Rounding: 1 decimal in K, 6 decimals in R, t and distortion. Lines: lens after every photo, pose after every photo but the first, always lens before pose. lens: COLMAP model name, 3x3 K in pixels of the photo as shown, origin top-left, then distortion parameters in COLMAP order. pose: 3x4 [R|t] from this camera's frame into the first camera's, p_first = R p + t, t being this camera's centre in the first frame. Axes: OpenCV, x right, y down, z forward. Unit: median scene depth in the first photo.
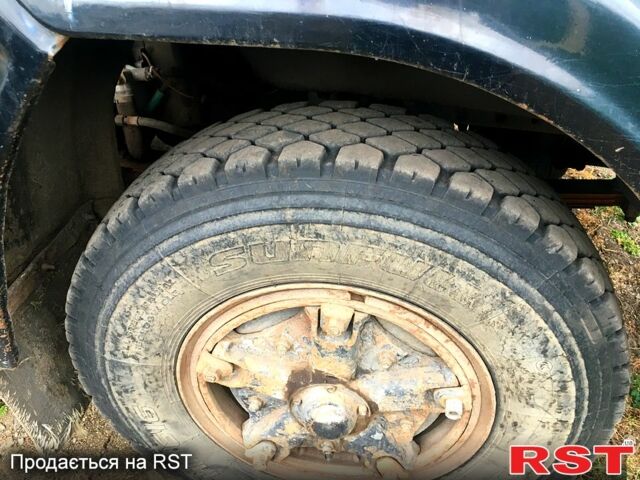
lens RADIAL K [[539.1, 0, 320.0], [0, 539.1, 240.0], [0, 0, 1]] dist [0.081354, -0.104770]
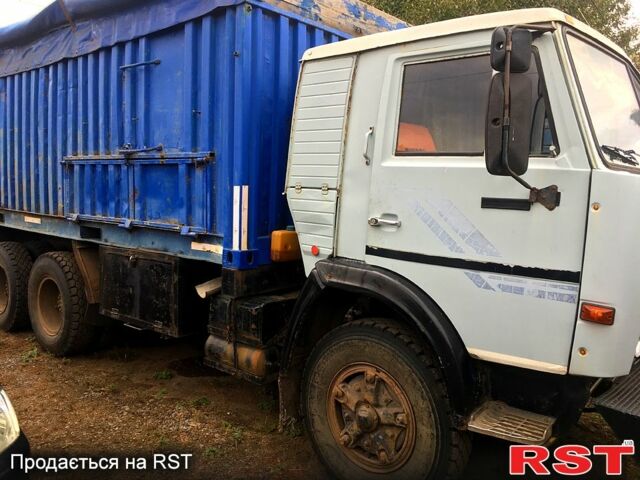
lens RADIAL K [[535.0, 0, 320.0], [0, 535.0, 240.0], [0, 0, 1]] dist [0.076177, -0.090130]
pose [[0.841768, 0.094012, -0.531591, 1.460637], [-0.369291, 0.818545, -0.440009, 1.038756], [0.393765, 0.566697, 0.723743, -2.028119]]
